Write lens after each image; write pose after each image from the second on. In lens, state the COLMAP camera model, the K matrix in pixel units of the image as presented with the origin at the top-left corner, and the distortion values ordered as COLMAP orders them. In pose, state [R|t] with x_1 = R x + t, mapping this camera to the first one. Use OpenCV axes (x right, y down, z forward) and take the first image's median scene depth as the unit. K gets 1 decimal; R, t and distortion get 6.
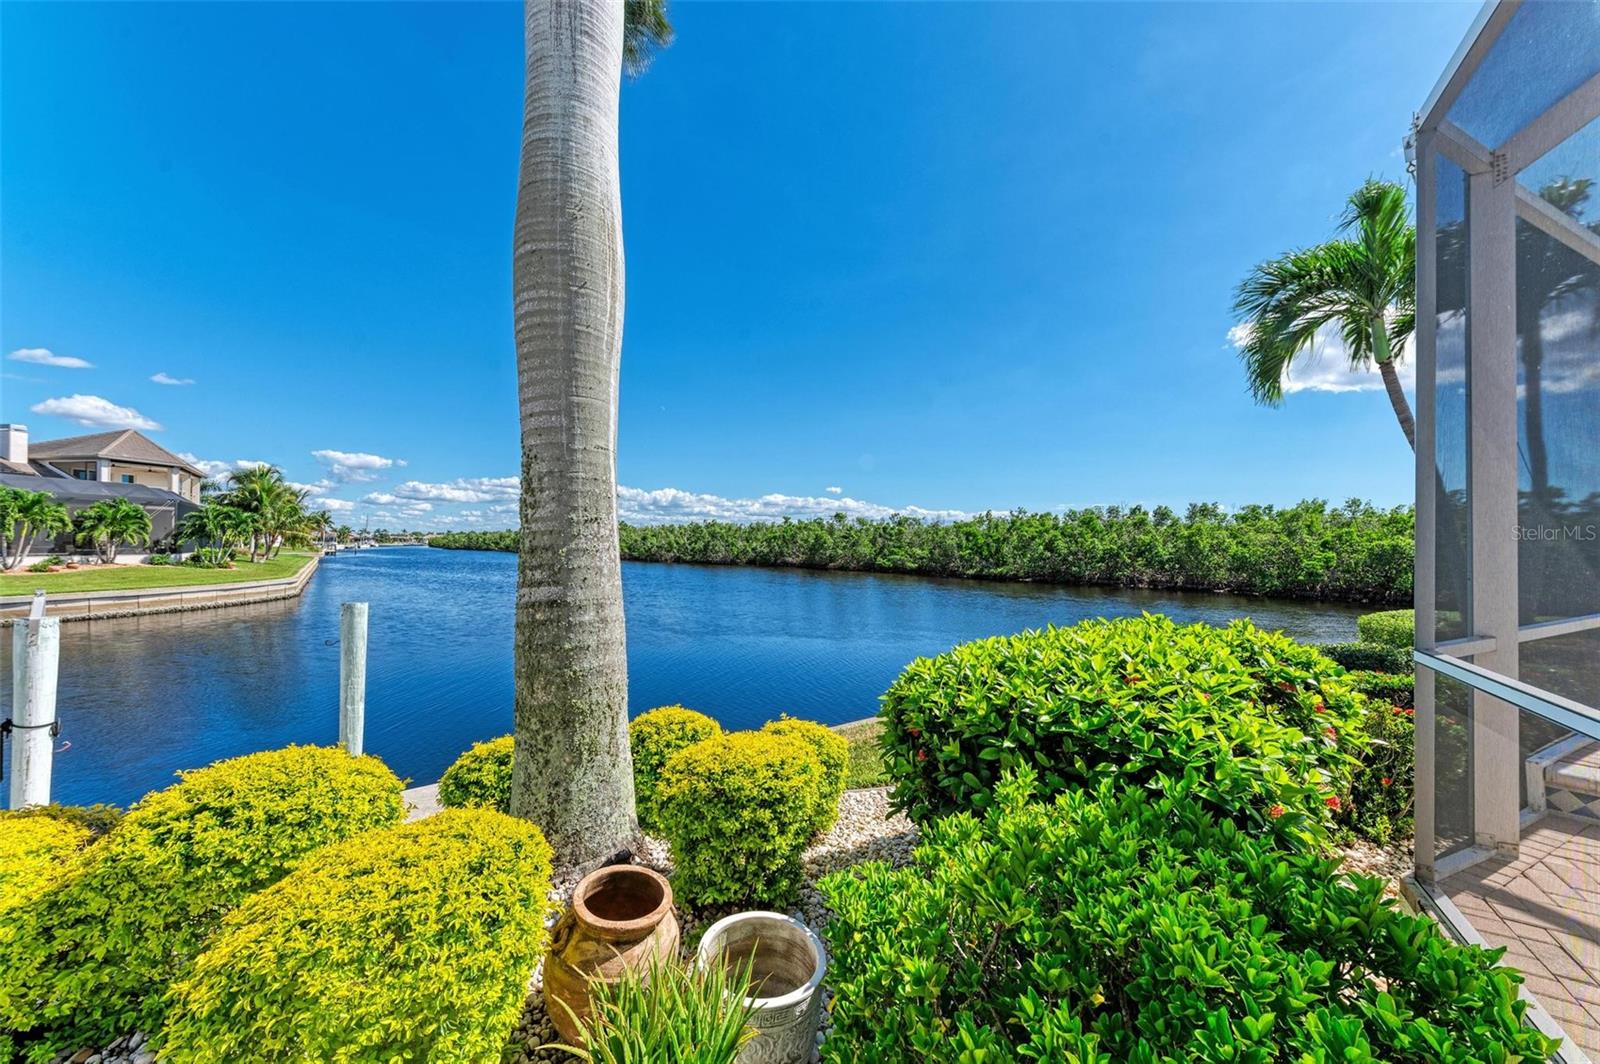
lens RADIAL K [[574.5, 0, 805.5], [0, 574.5, 541.6], [0, 0, 1]] dist [0.016949, -0.005192]
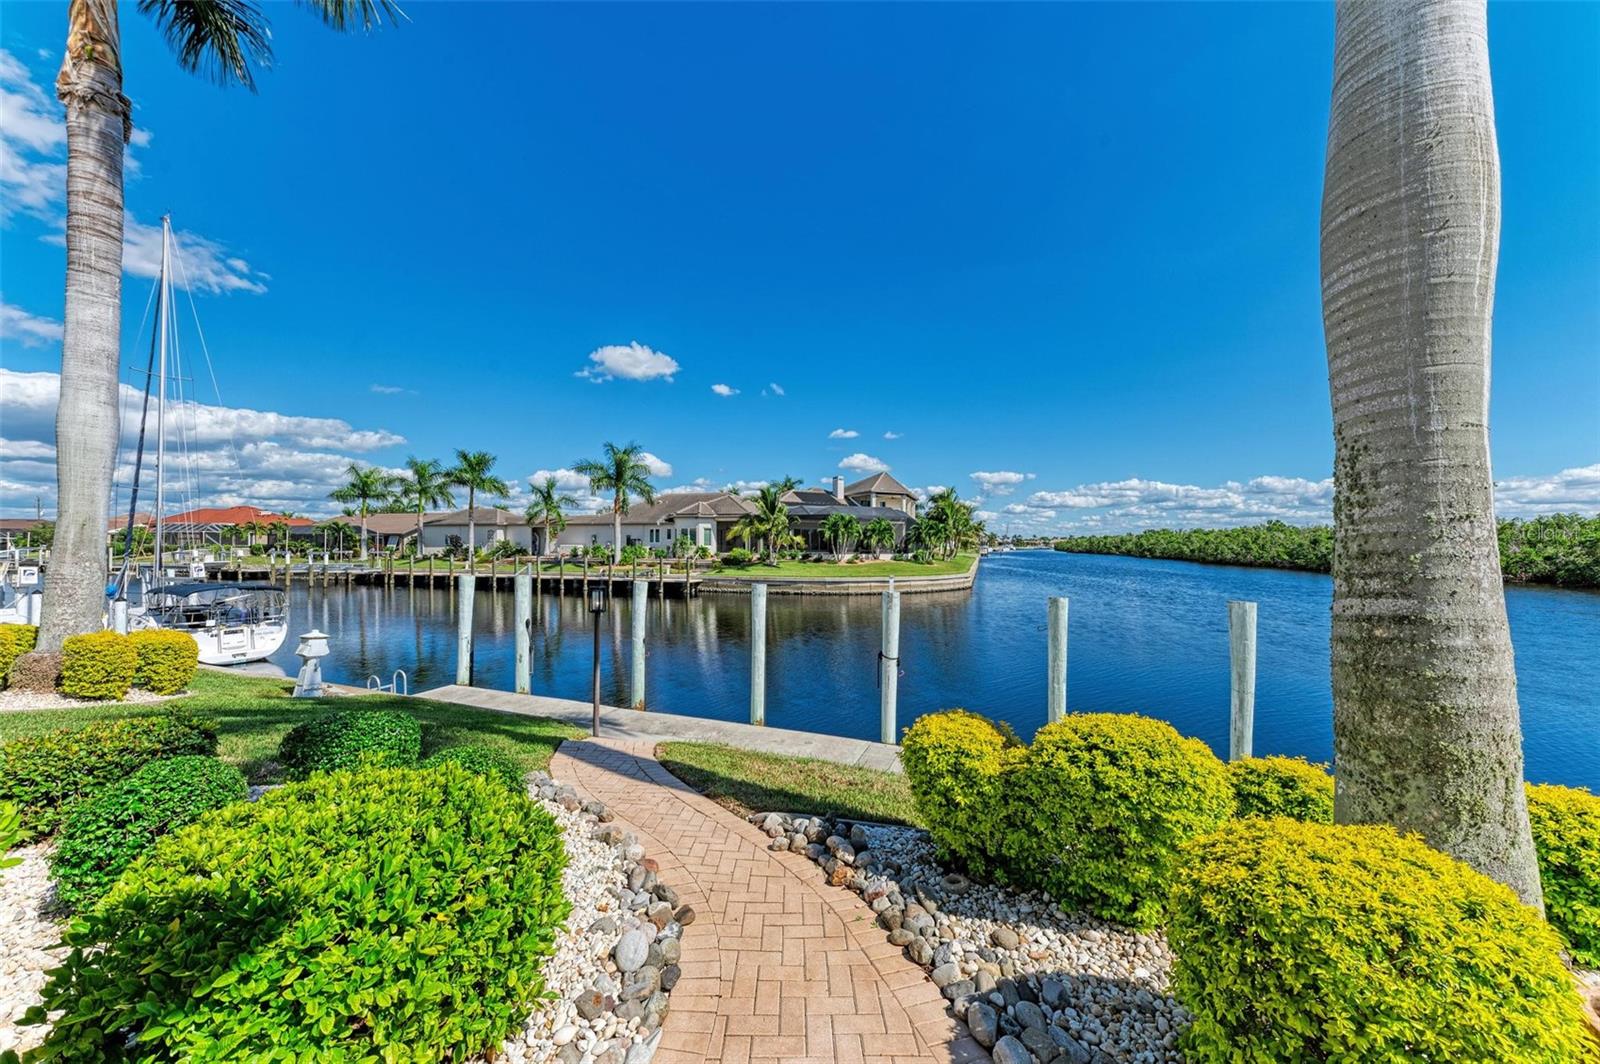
lens RADIAL K [[574.5, 0, 799.0], [0, 574.5, 541.0], [0, 0, 1]] dist [0.016949, -0.005192]
pose [[0.545555, -0.005328, -0.838058, -0.019445], [-0.001190, 0.999974, -0.007132, 0.000041], [0.838074, 0.004889, 0.545534, -0.018470]]
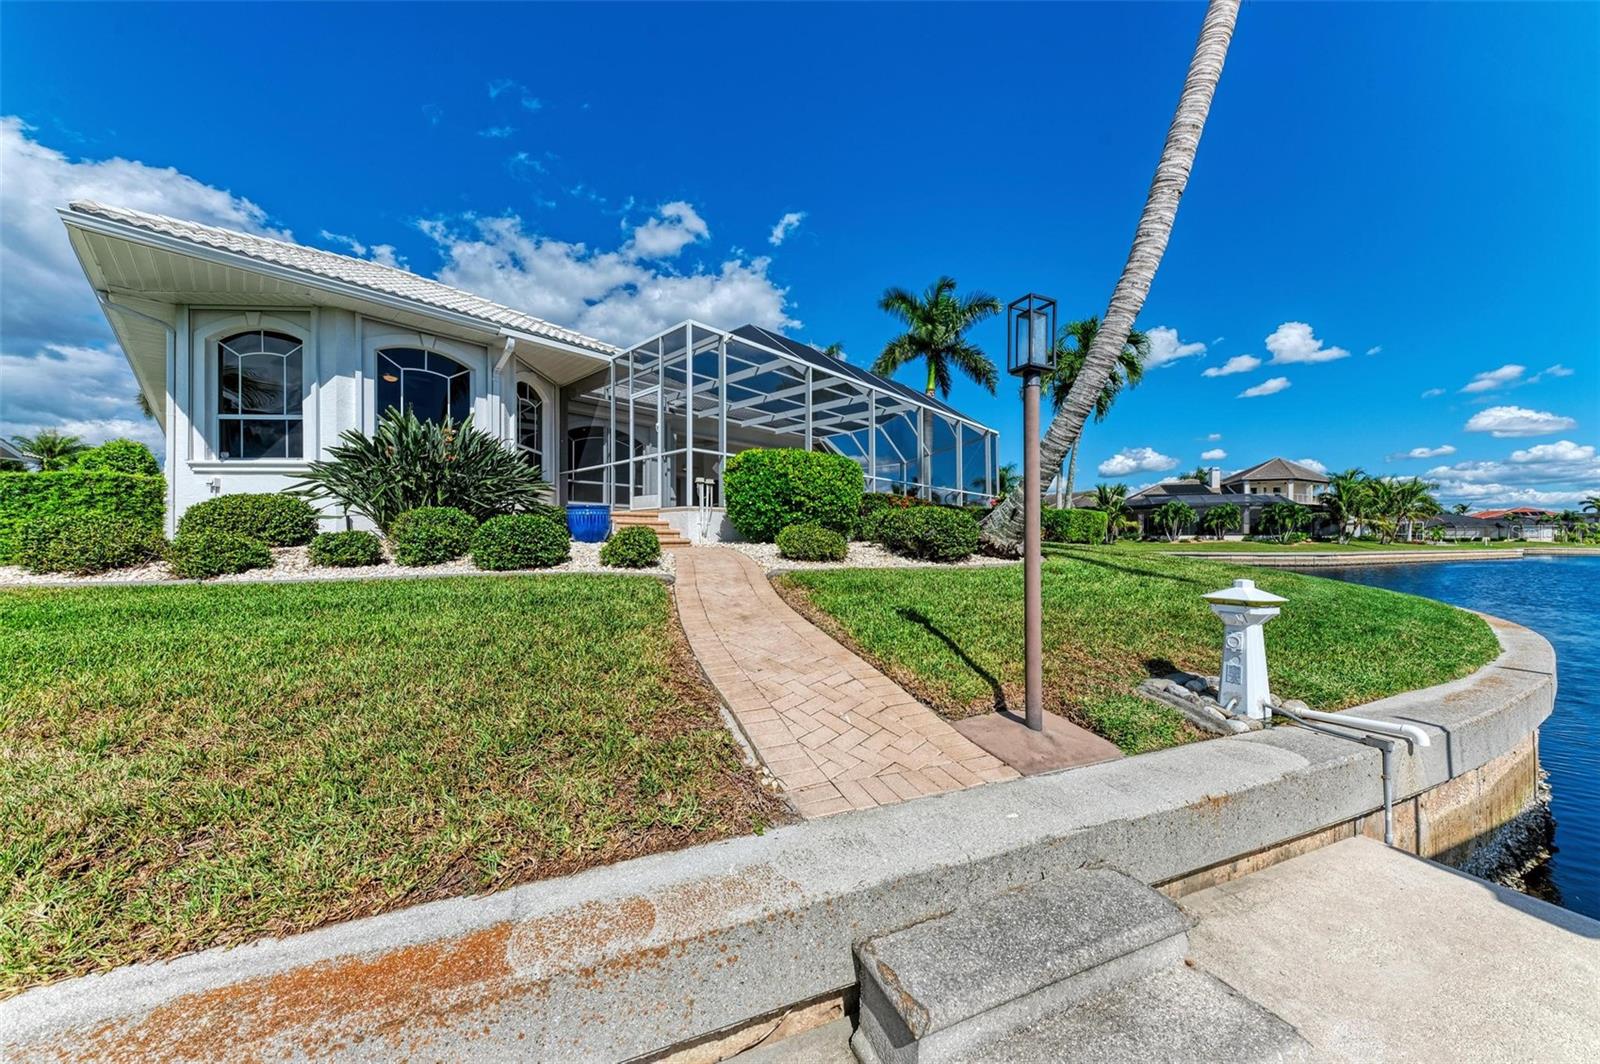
lens RADIAL K [[546.1, 0, 801.7], [0, 546.1, 541.9], [0, 0, 1]] dist [0.010276, -0.000934]
pose [[-0.194232, -0.005302, -0.980941, 0.771740], [-0.000697, 0.999986, -0.005267, 0.058211], [0.980955, -0.000339, -0.194233, 0.075024]]
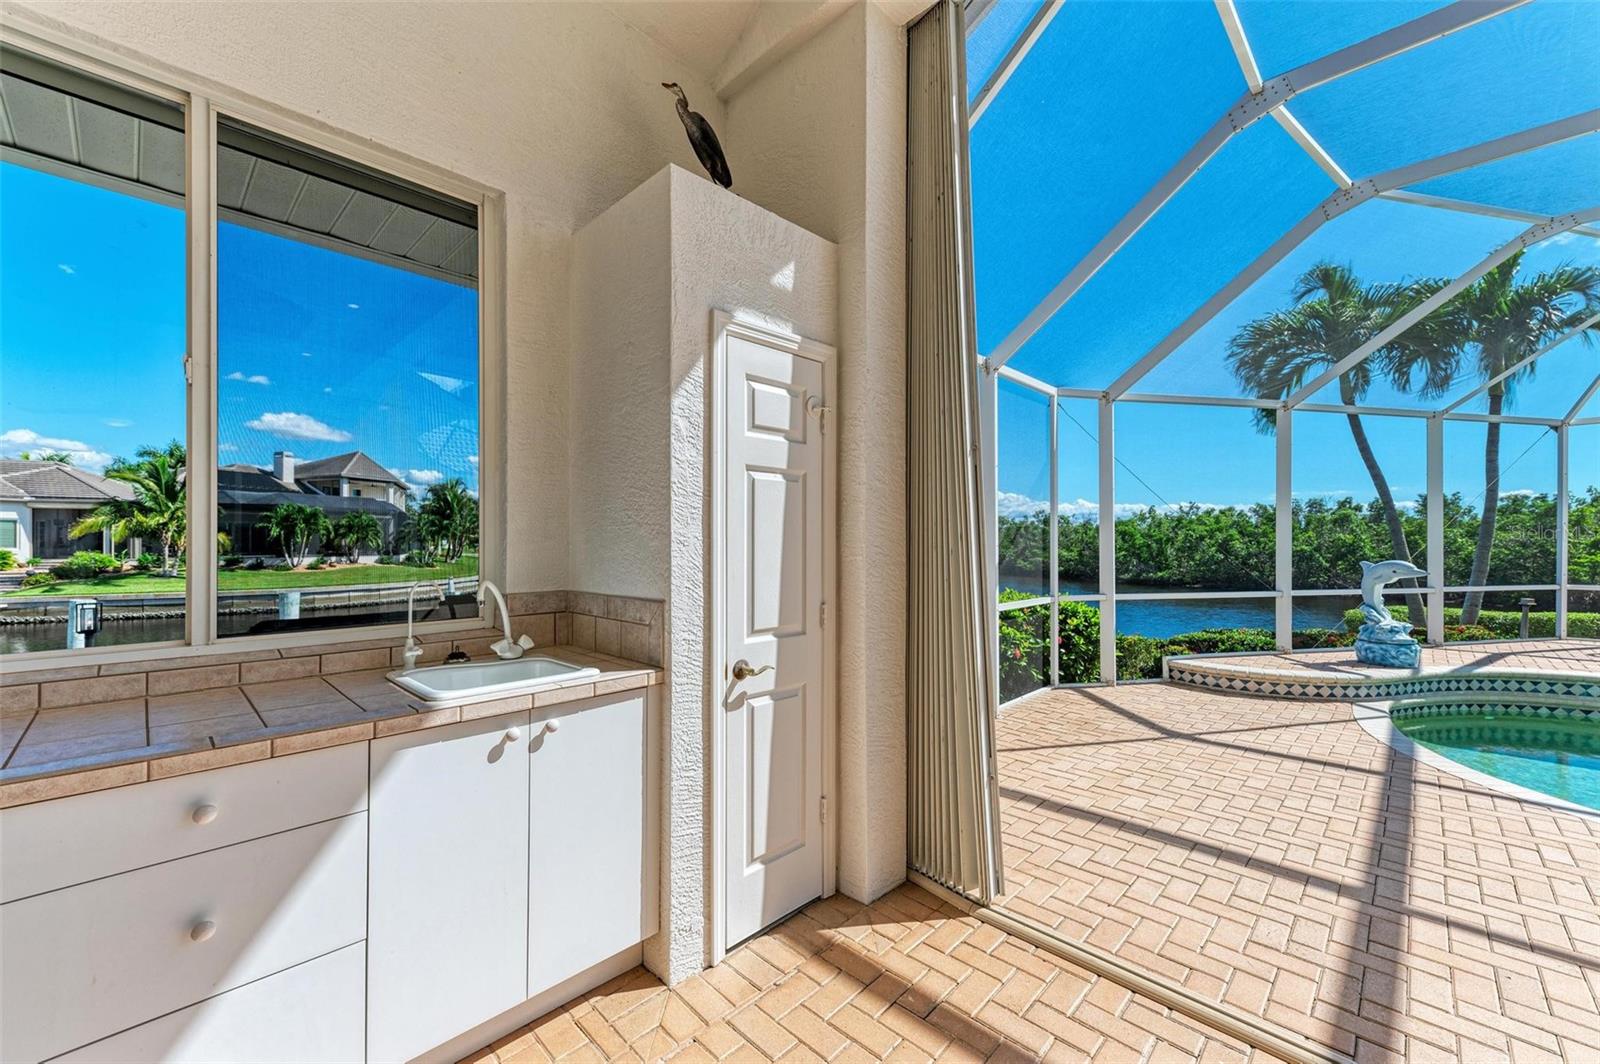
lens RADIAL K [[633.4, 0, 804.3], [0, 633.4, 543.2], [0, 0, 1]] dist [0.015300, -0.001141]
pose [[0.975748, -0.002951, -0.218879, 0.040783], [0.003533, 0.999991, 0.002267, -0.004724], [0.218870, -0.002986, 0.975749, -0.130233]]
